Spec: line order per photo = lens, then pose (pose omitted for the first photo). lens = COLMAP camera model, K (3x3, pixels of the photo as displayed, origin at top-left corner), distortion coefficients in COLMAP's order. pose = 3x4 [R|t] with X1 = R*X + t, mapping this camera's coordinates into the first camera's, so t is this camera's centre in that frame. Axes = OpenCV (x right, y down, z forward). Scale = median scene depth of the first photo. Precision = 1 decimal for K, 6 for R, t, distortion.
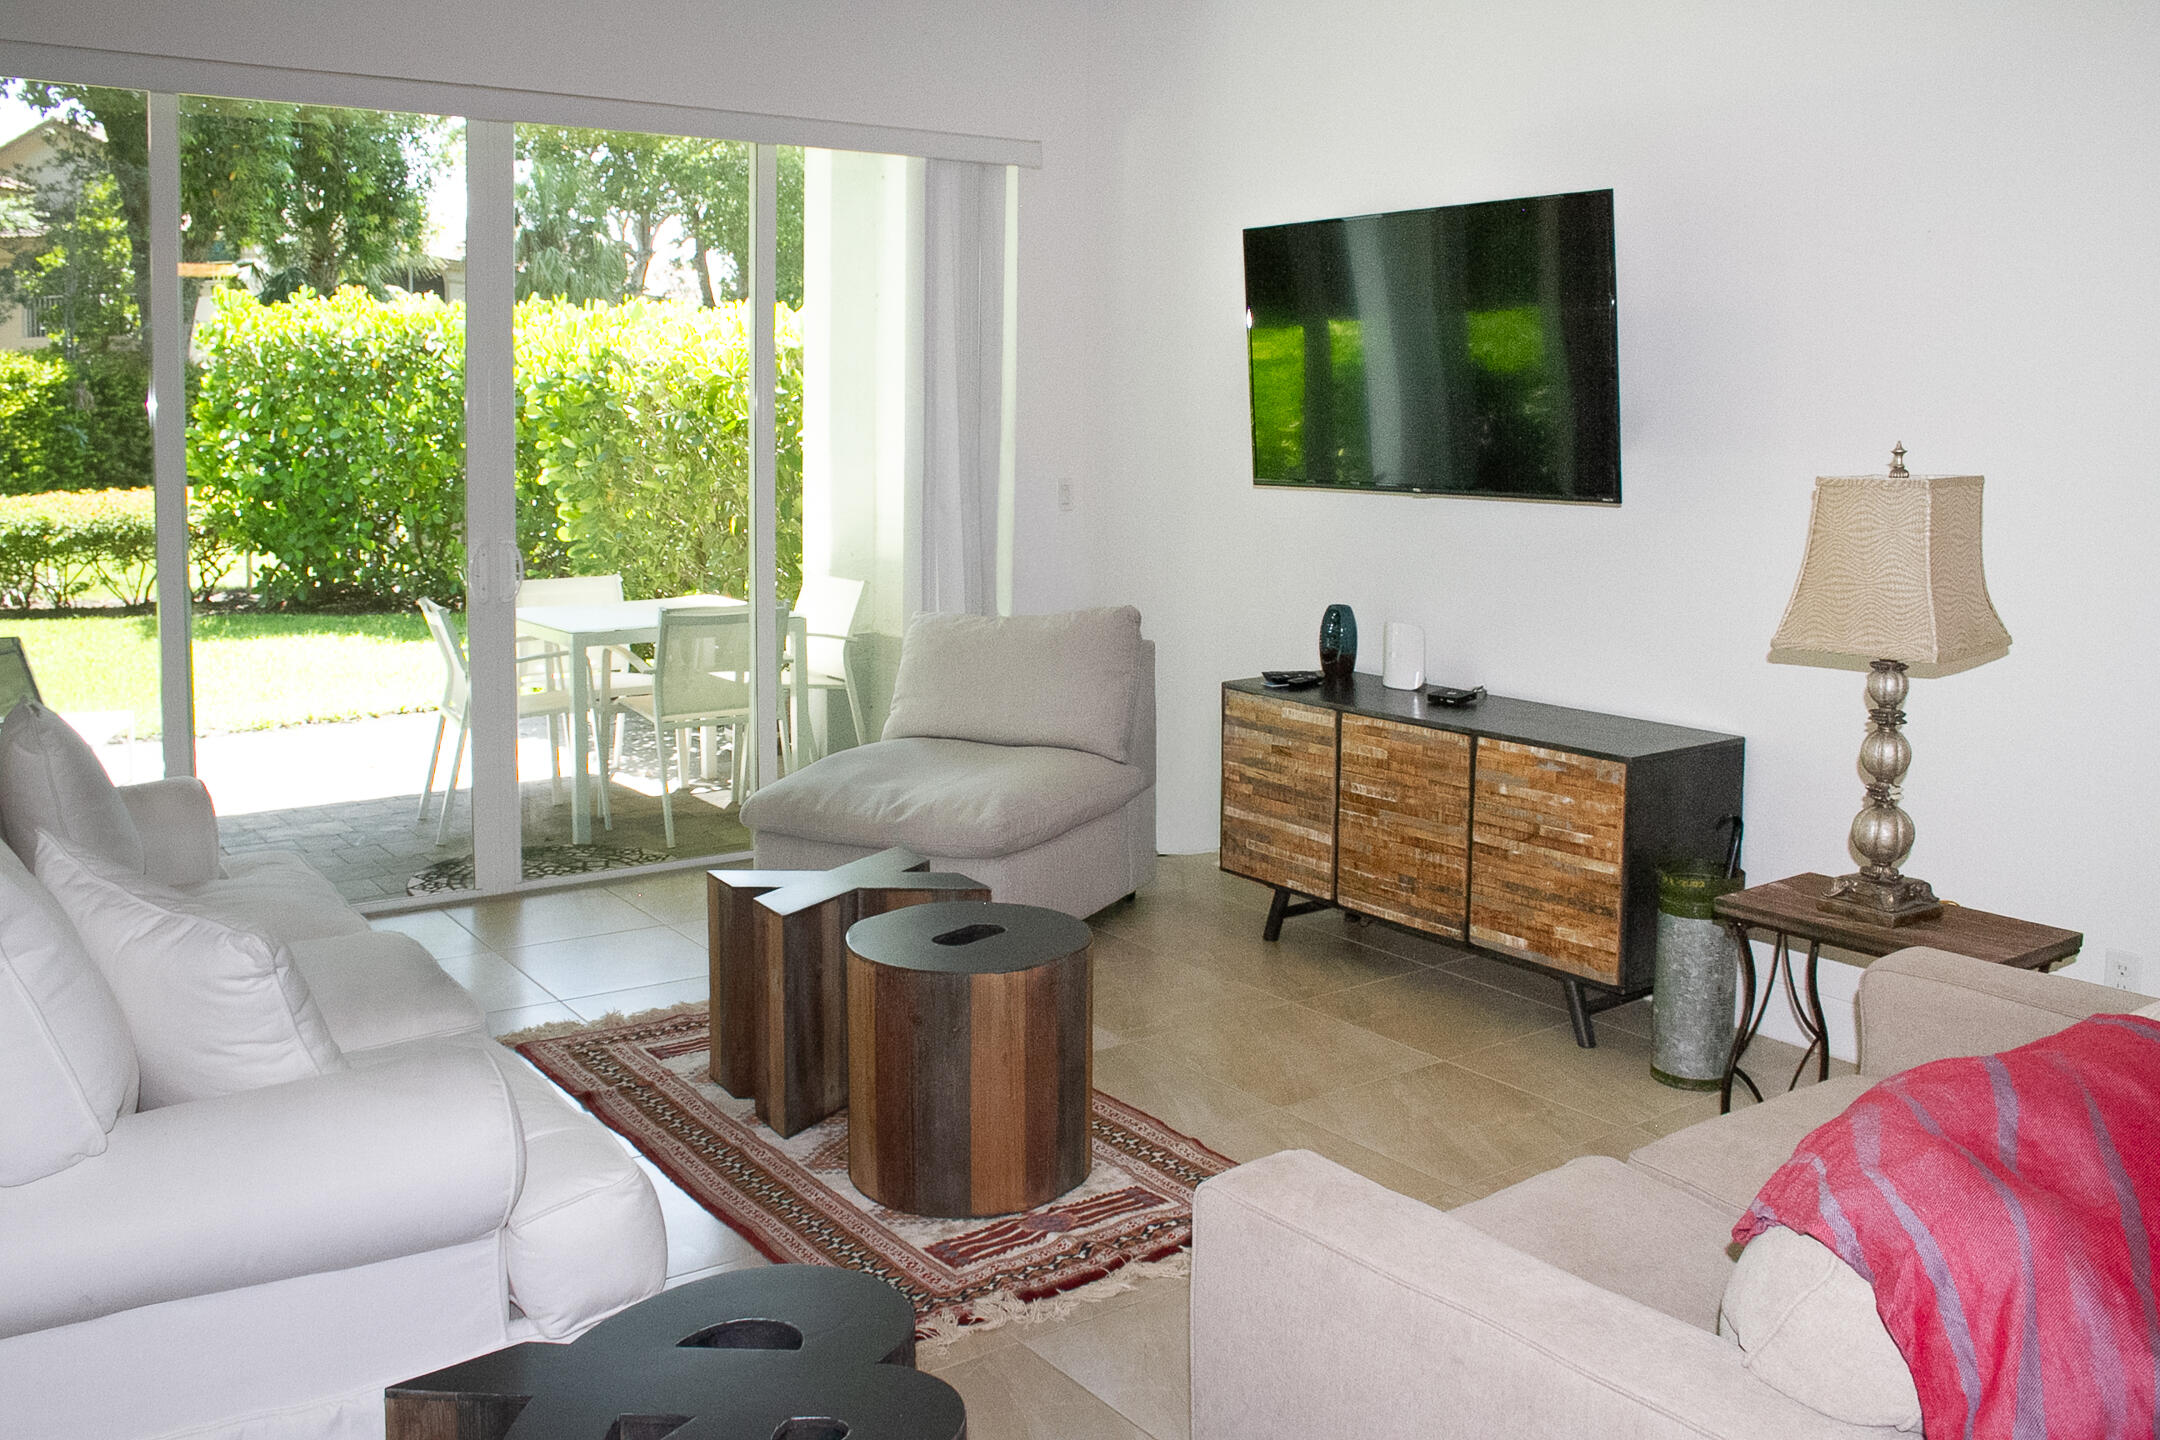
lens RADIAL K [[1842.5, 0, 1095.2], [0, 1842.5, 710.2], [0, 0, 1]] dist [-0.128192, 0.052854]
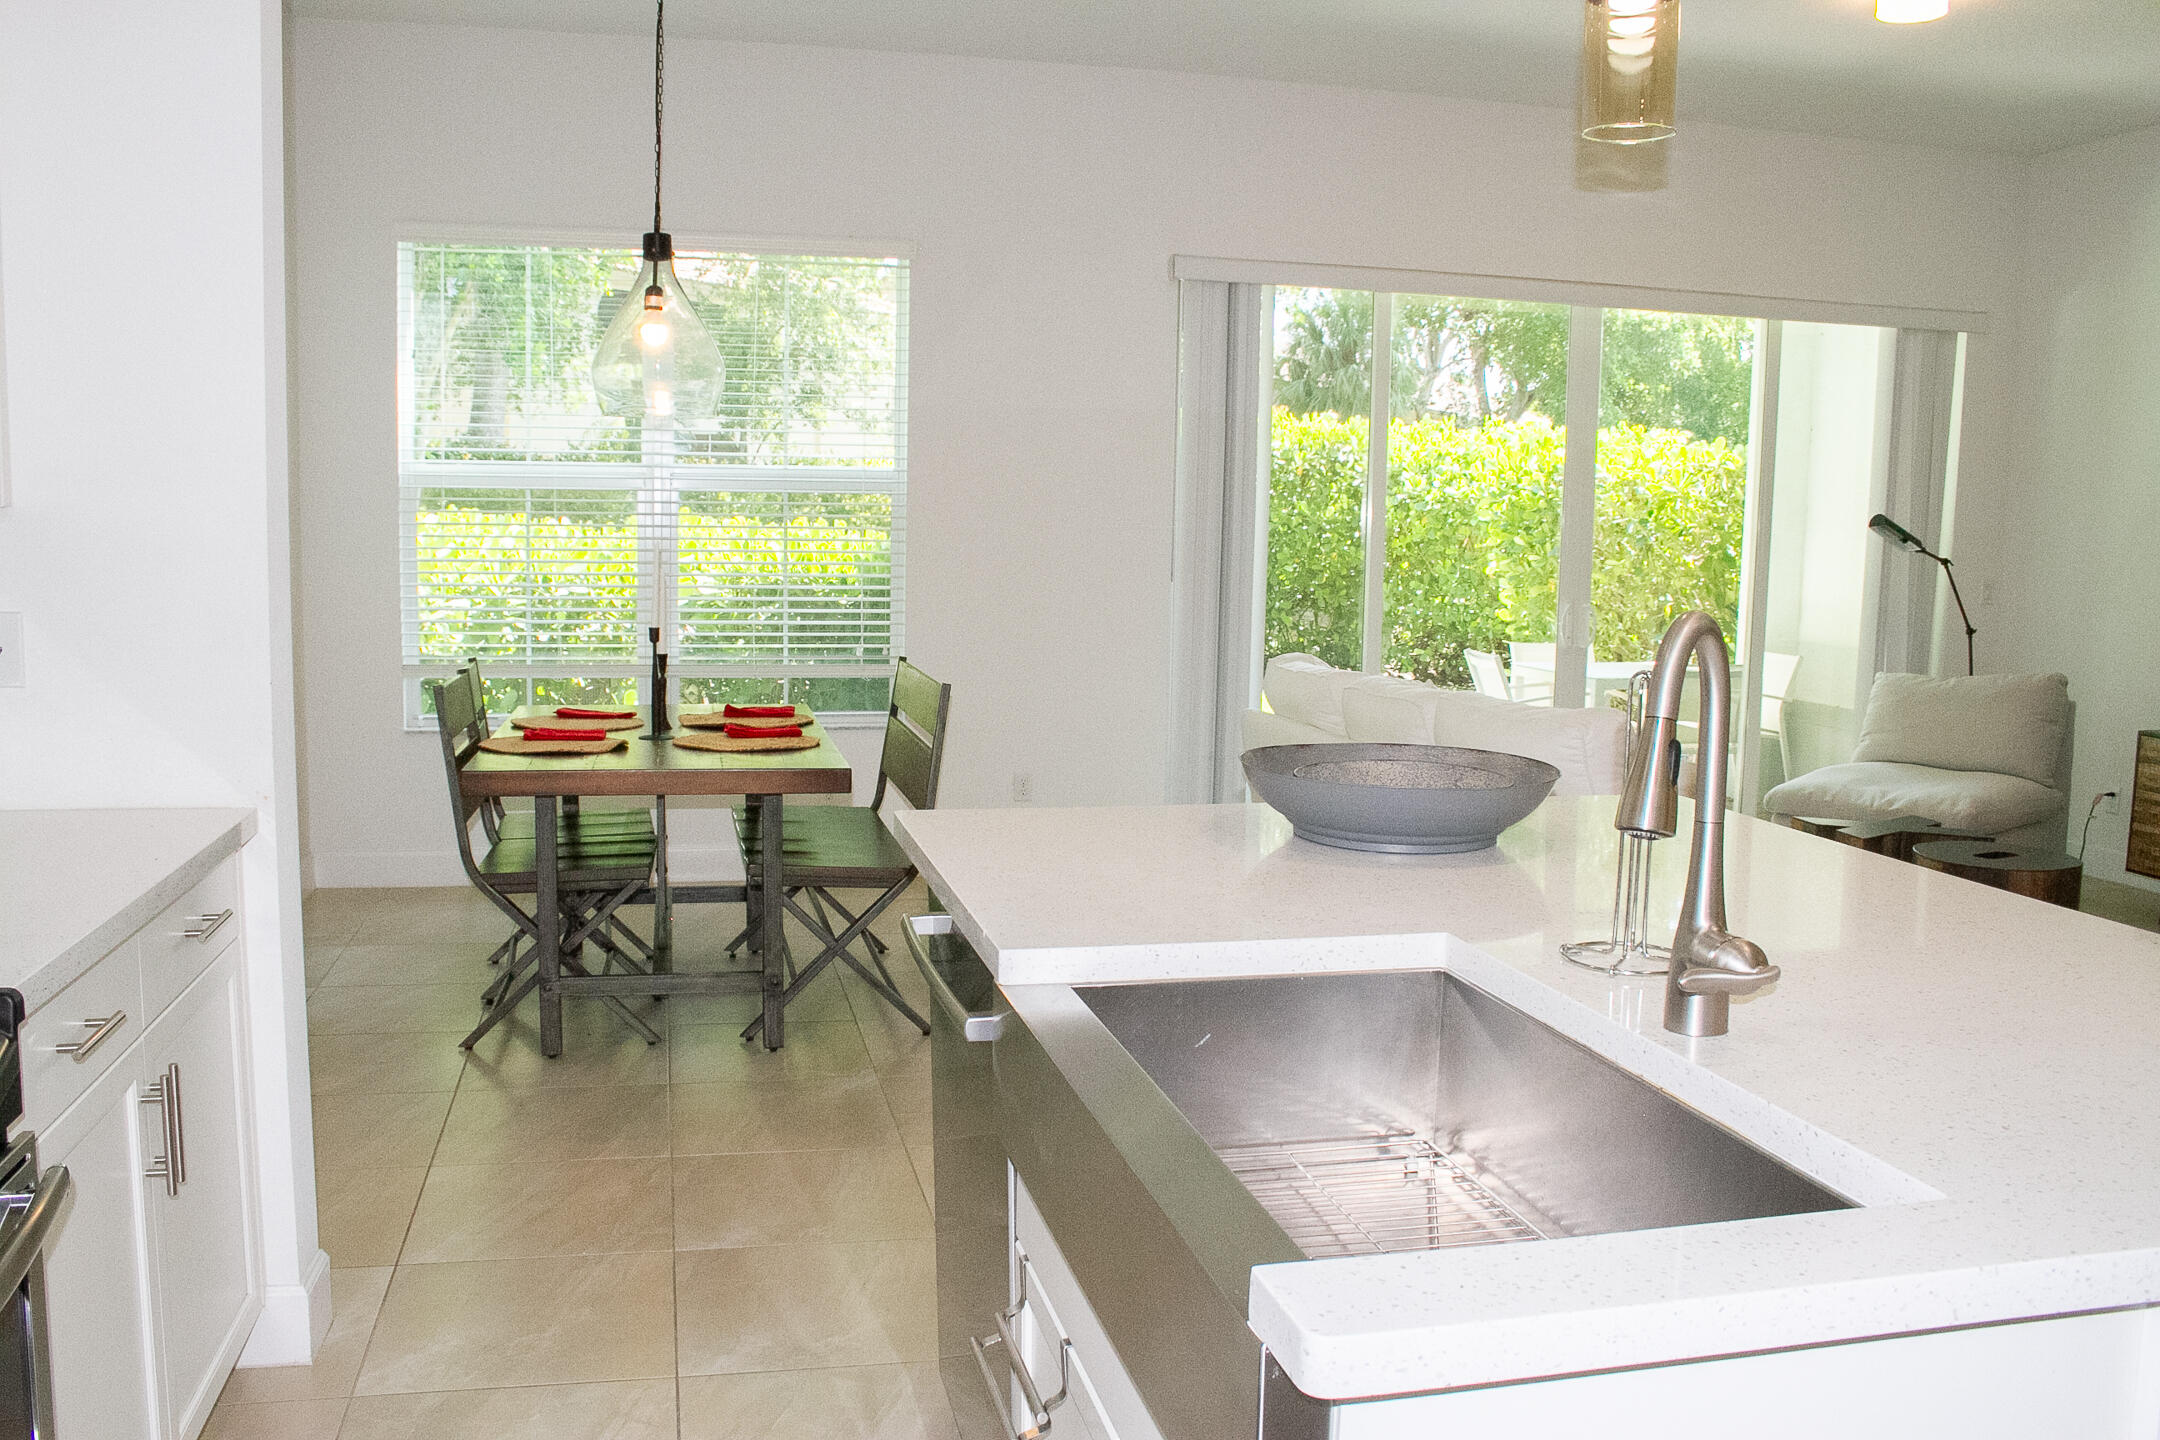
lens RADIAL K [[1842.5, 0, 1070.9], [0, 1842.5, 727.8], [0, 0, 1]] dist [-0.128192, 0.052854]
pose [[0.914862, 0.059606, -0.399343, -0.110931], [-0.079866, 0.996216, -0.034270, 0.077648], [0.395790, 0.063246, 0.916161, -0.413224]]
